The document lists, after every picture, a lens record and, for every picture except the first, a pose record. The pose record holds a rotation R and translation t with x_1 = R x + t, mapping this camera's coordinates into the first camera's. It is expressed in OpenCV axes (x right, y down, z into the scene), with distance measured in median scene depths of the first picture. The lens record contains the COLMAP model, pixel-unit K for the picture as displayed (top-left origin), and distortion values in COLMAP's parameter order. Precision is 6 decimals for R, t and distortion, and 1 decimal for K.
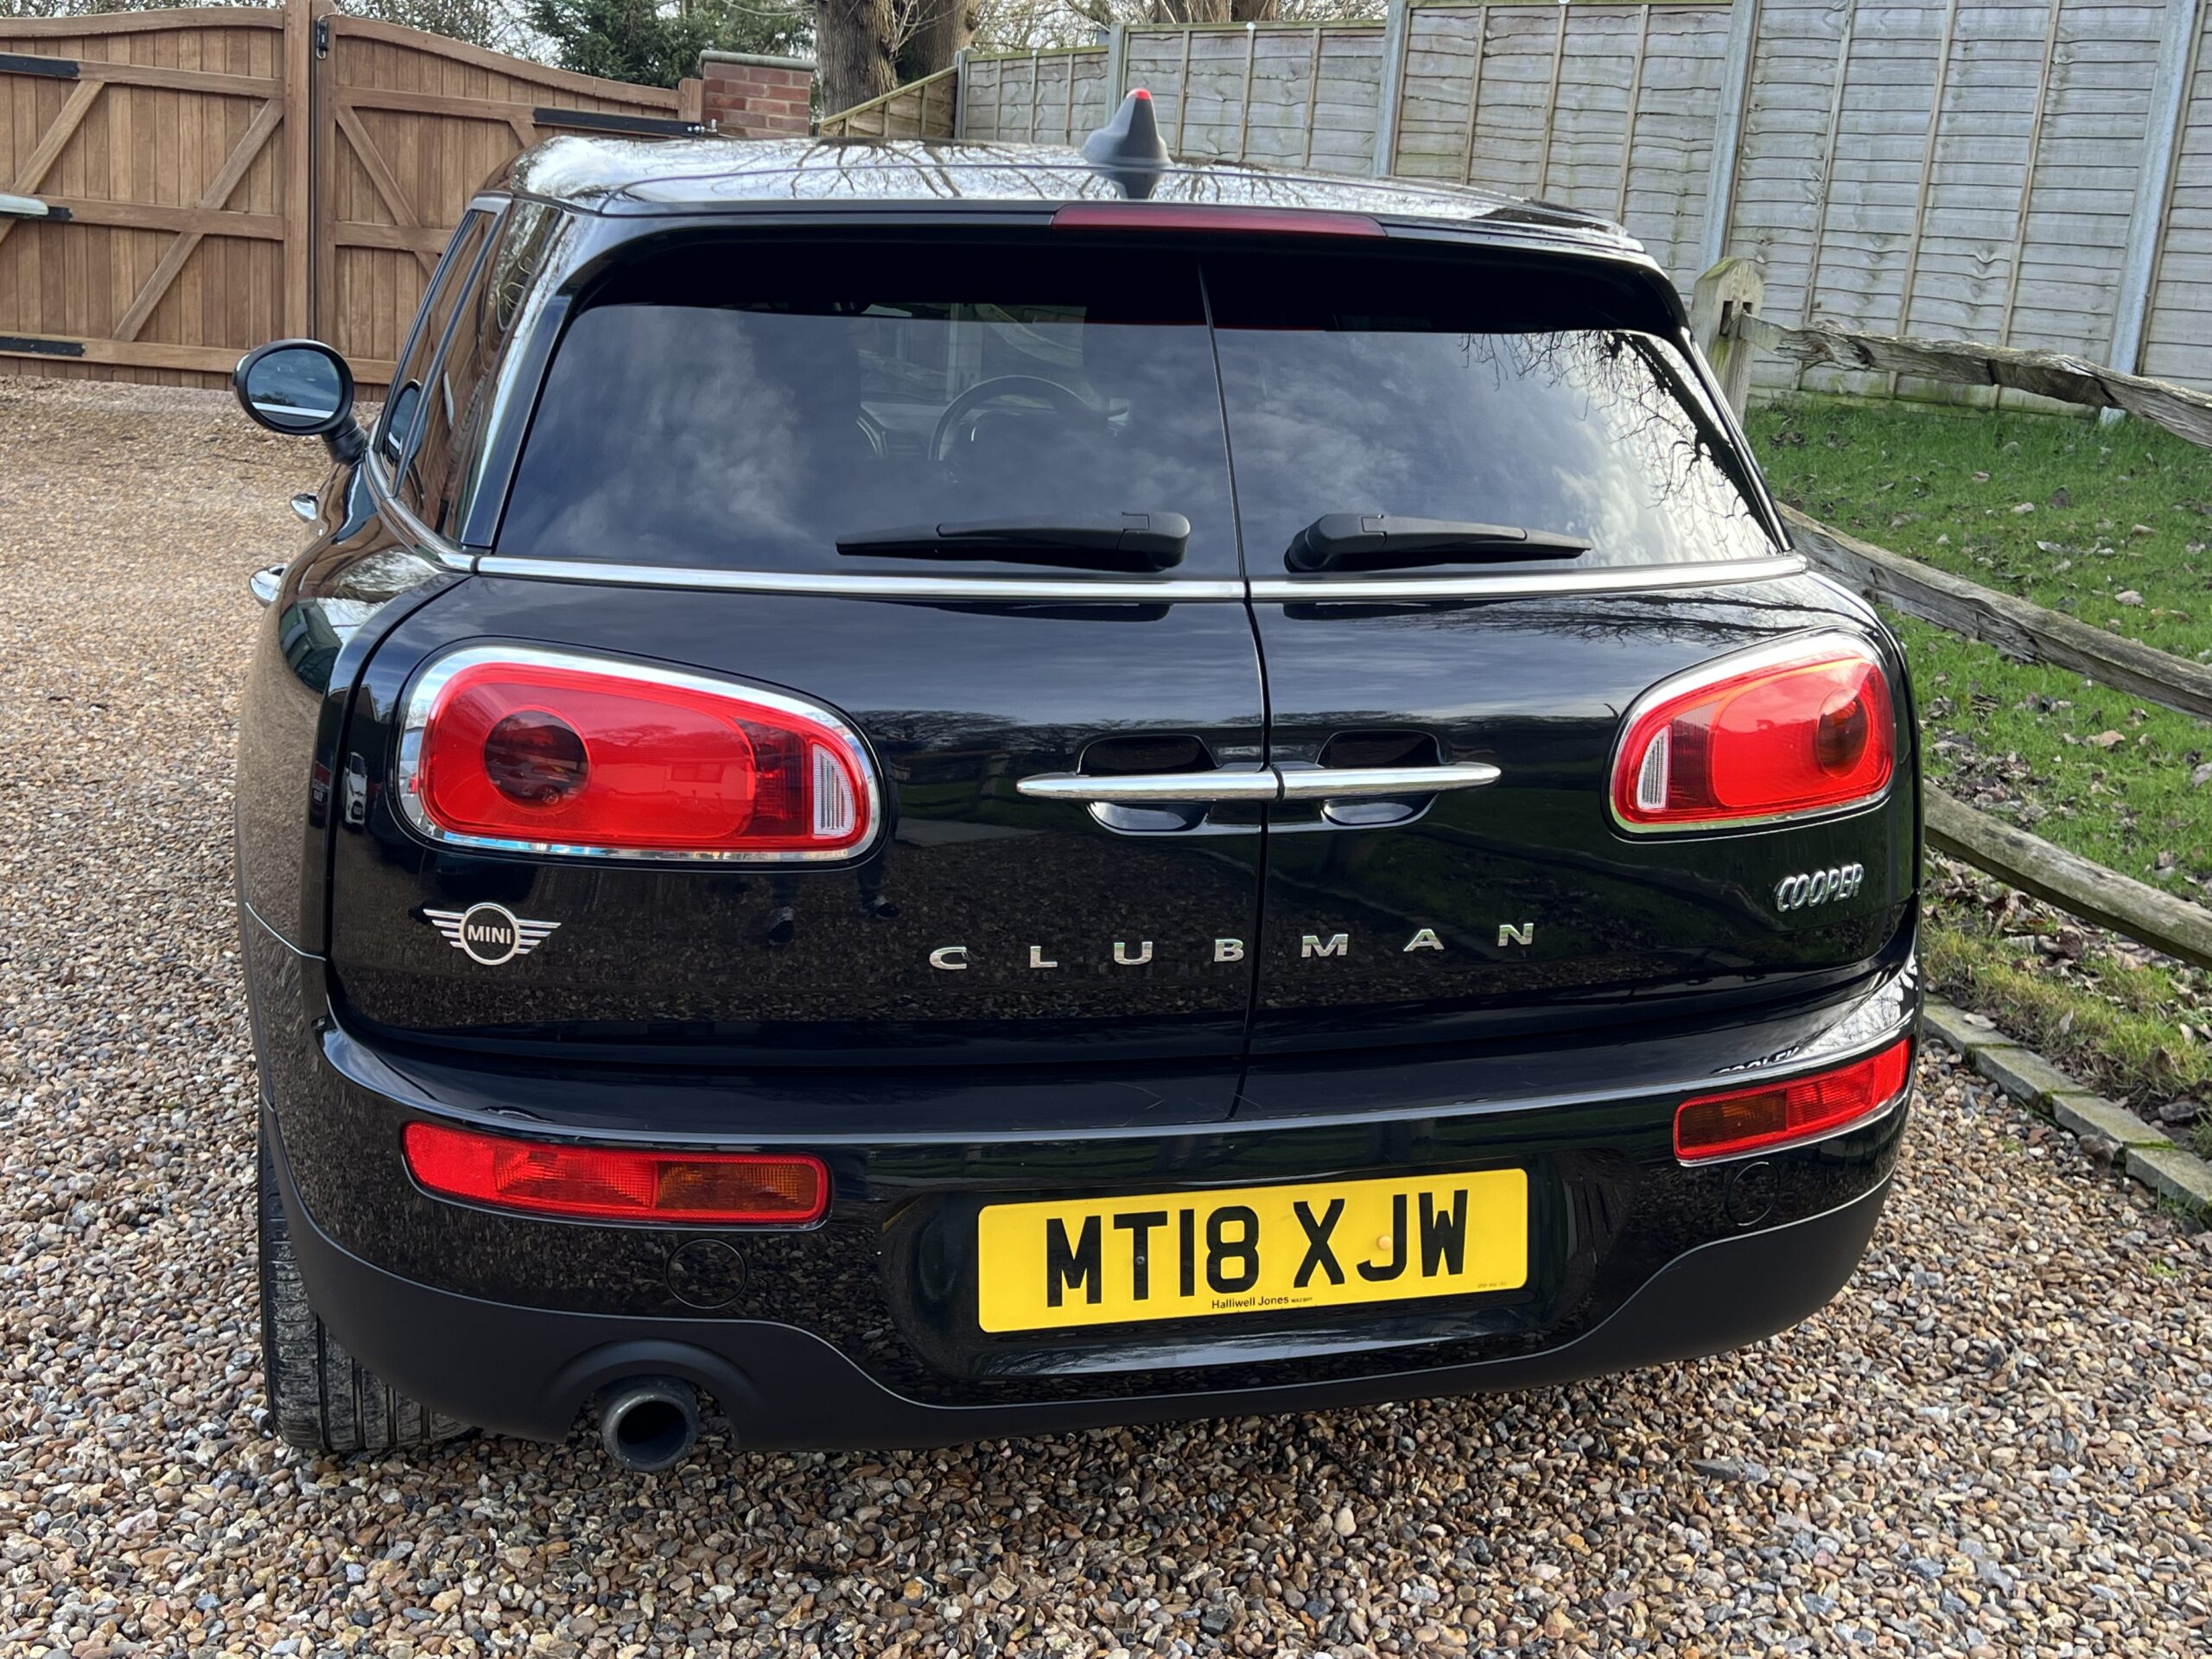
lens RADIAL K [[2374.3, 0, 1092.0], [0, 2374.3, 825.3], [0, 0, 1]] dist [0.070041, -0.094381]
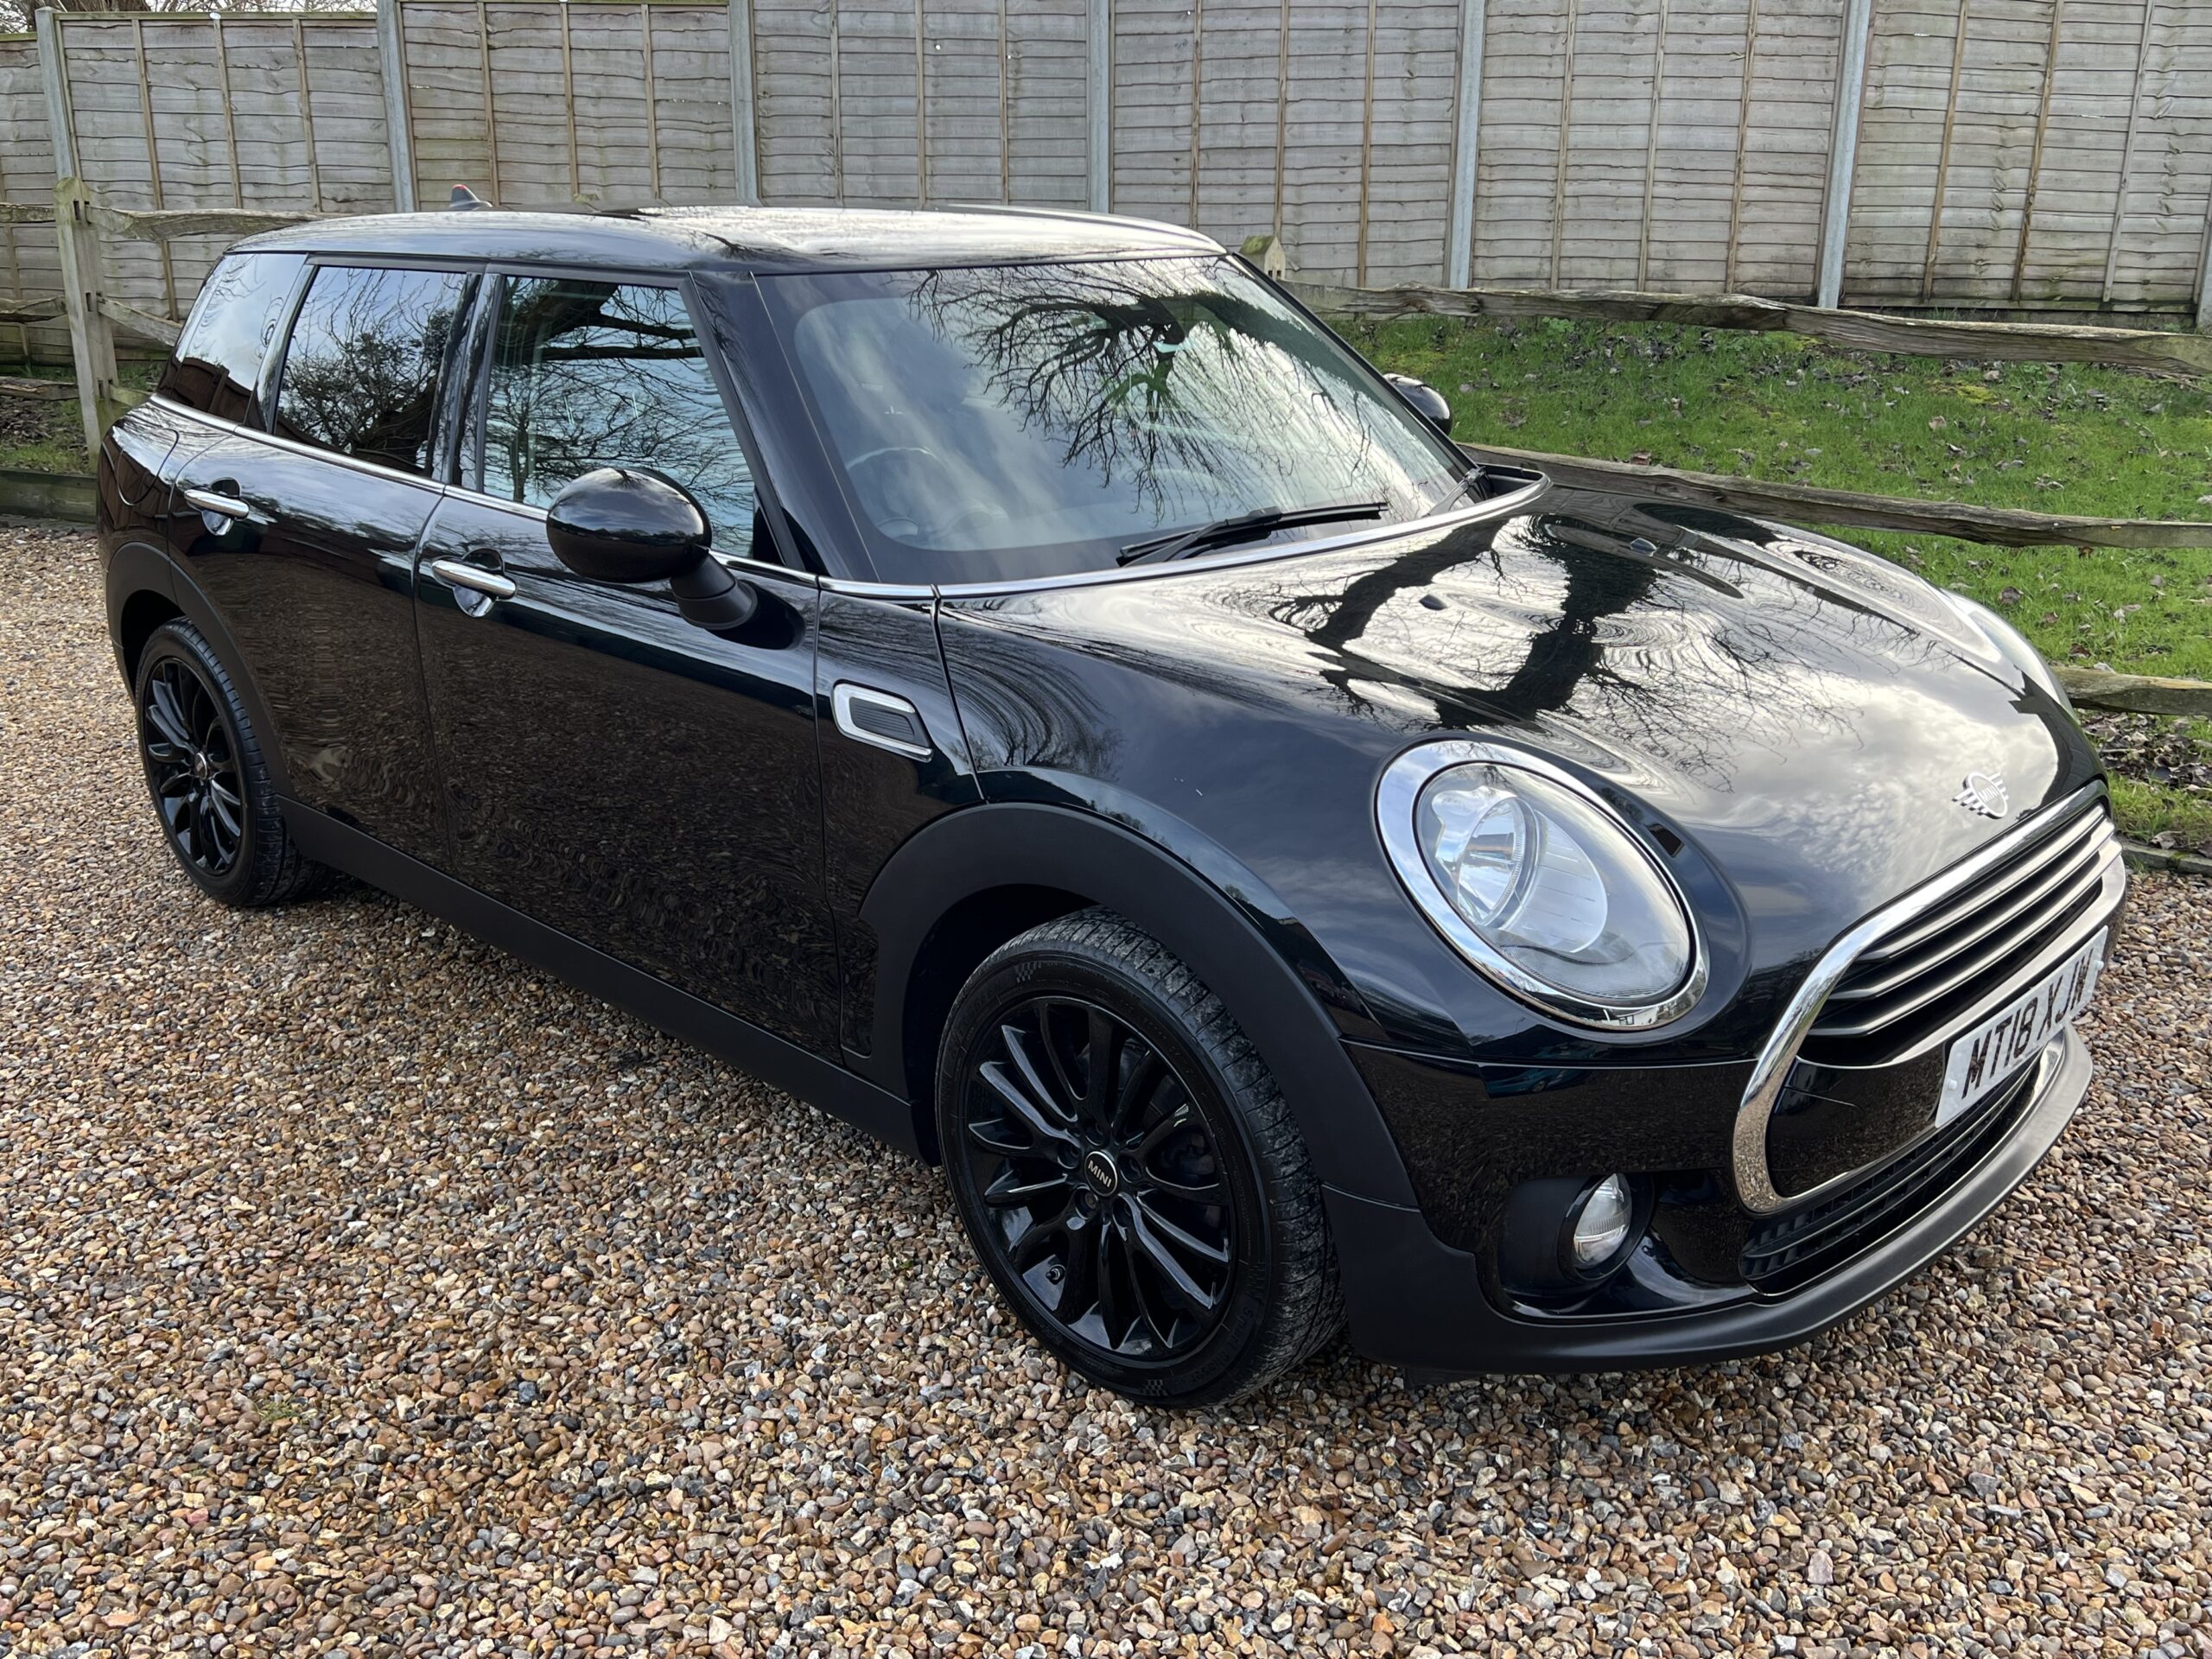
lens RADIAL K [[1938.6, 0, 1106.0], [0, 1938.6, 829.5], [0, 0, 1]] dist [0.045755, -0.047595]
pose [[0.773249, -0.243693, 0.585405, -0.732046], [0.195077, 0.969852, 0.146057, -0.150726], [-0.603349, 0.001261, 0.797476, 0.342051]]
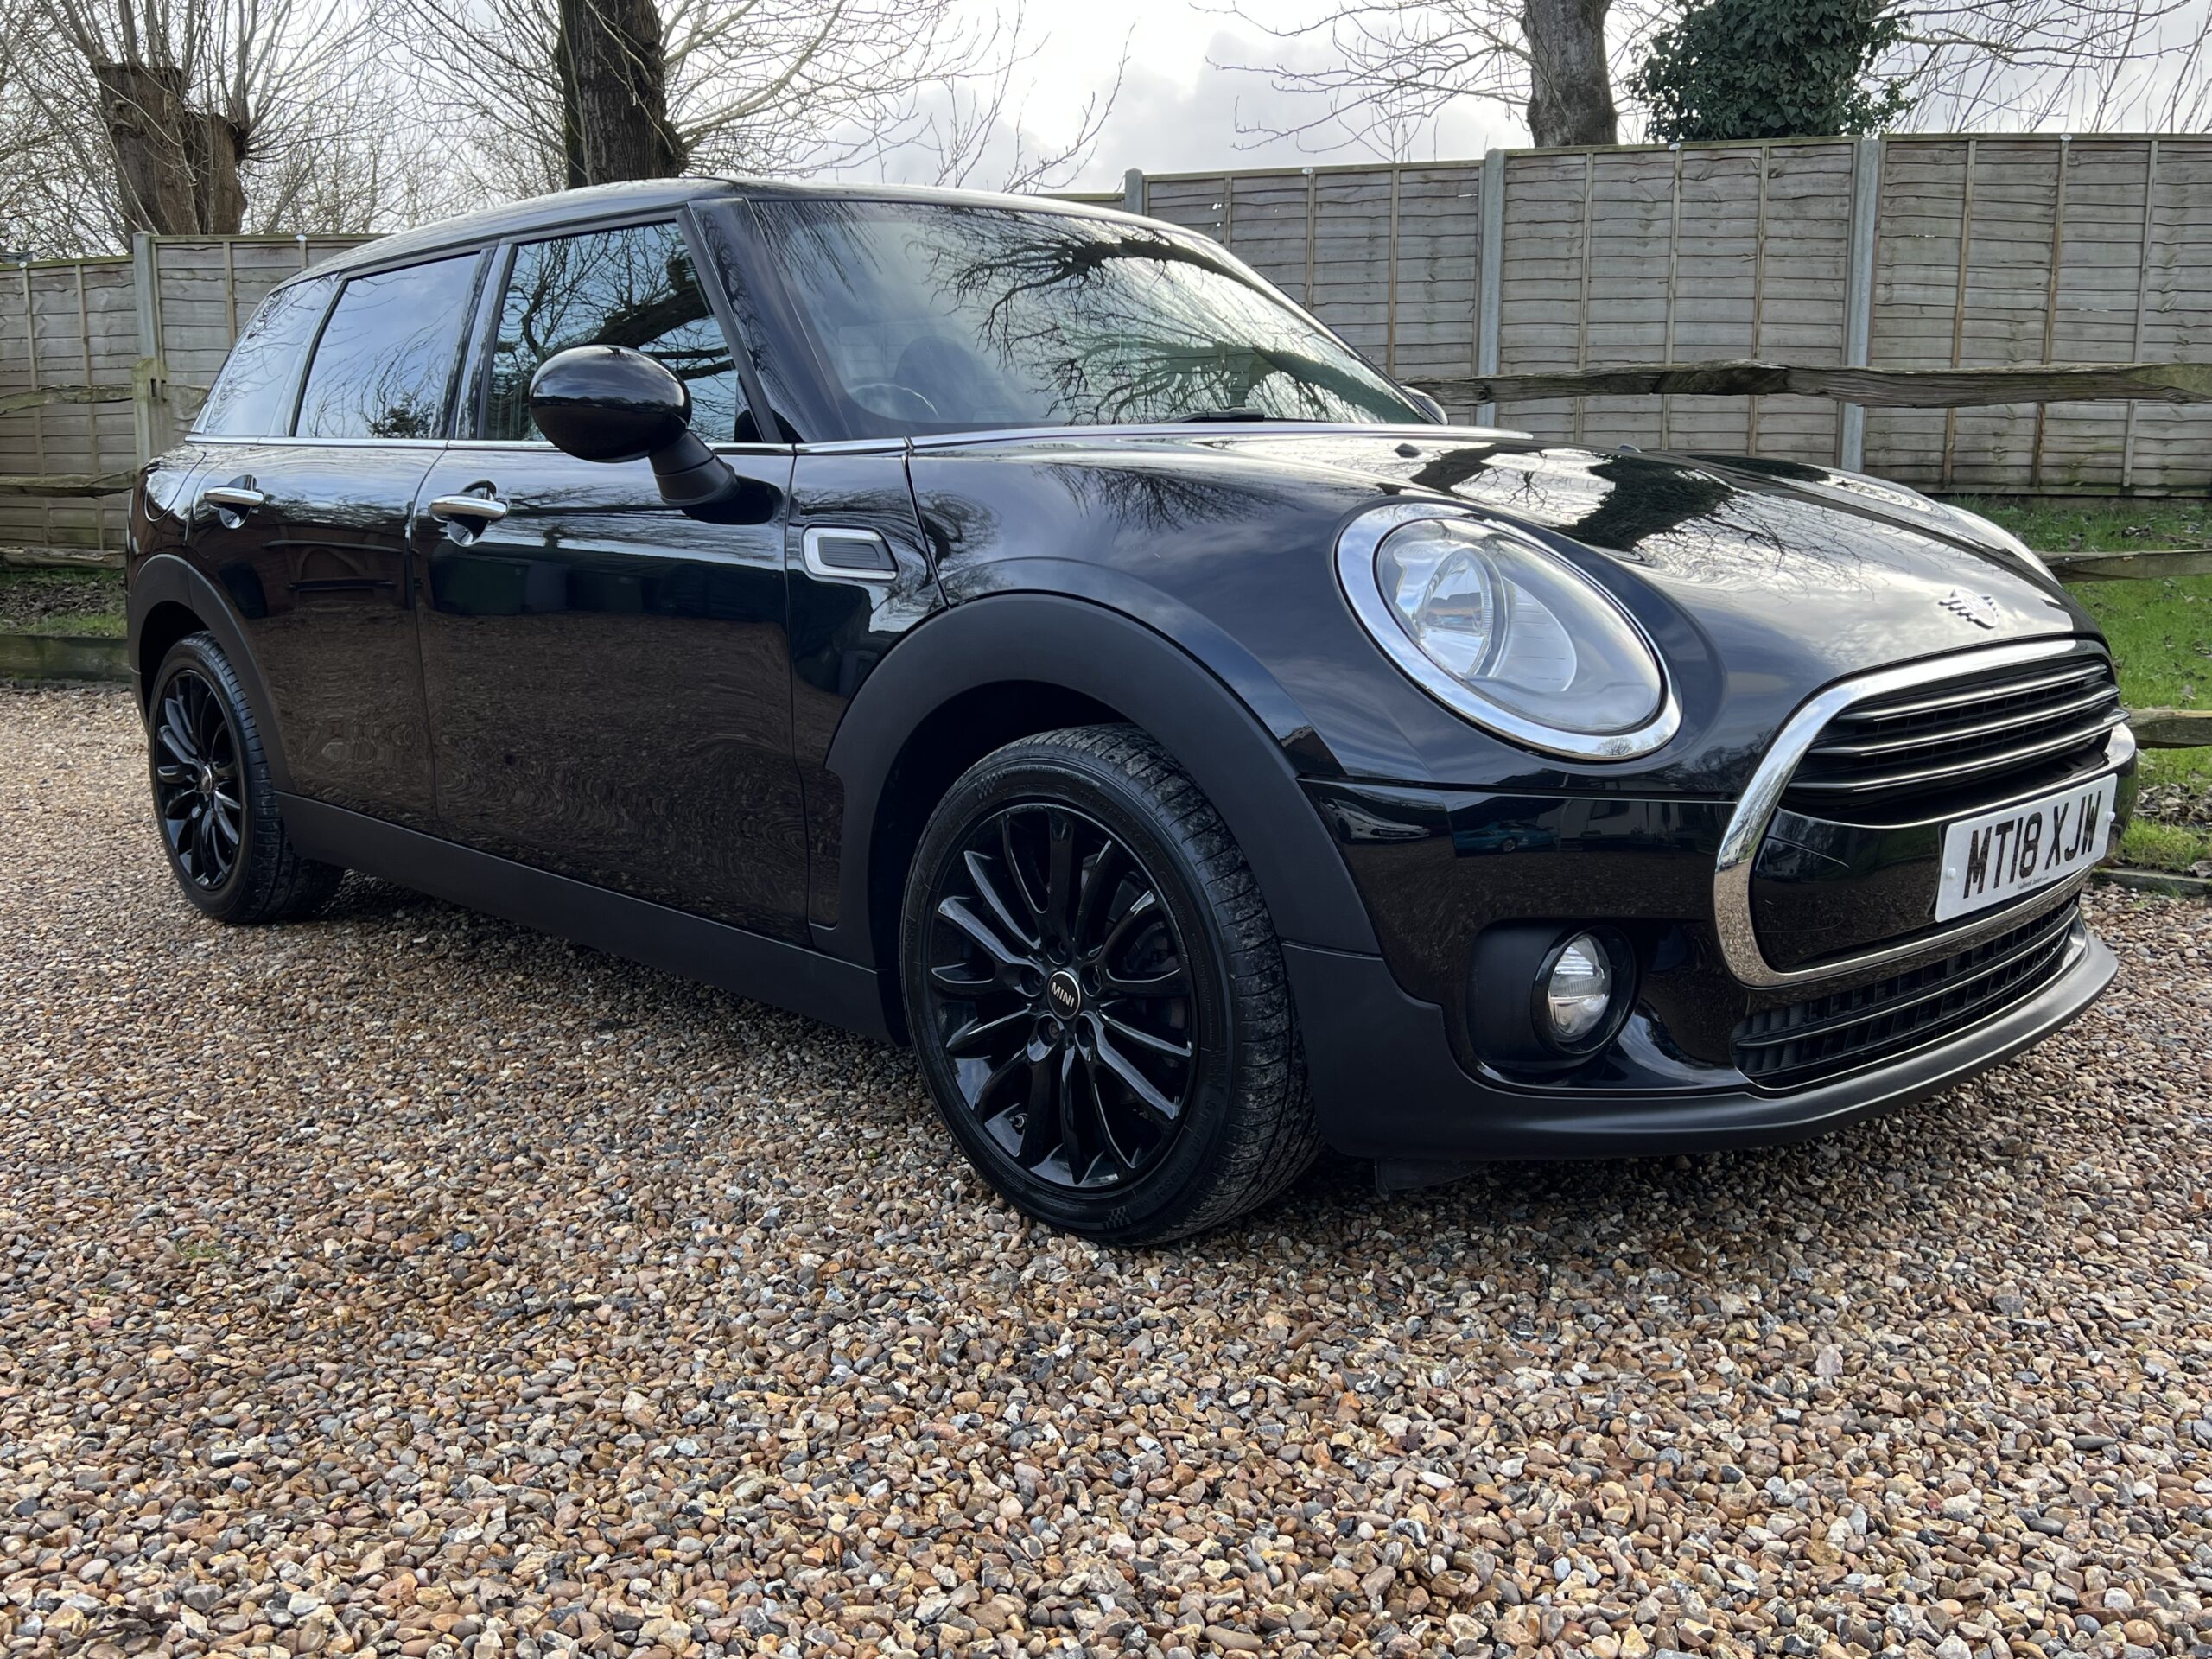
lens RADIAL K [[1934.8, 0, 1108.6], [0, 1934.8, 840.3], [0, 0, 1]] dist [0.062057, -0.083228]
pose [[0.789309, -0.157121, 0.593552, -0.731173], [0.194012, 0.980998, 0.001684, 0.014909], [-0.582538, 0.113827, 0.804794, 0.346664]]
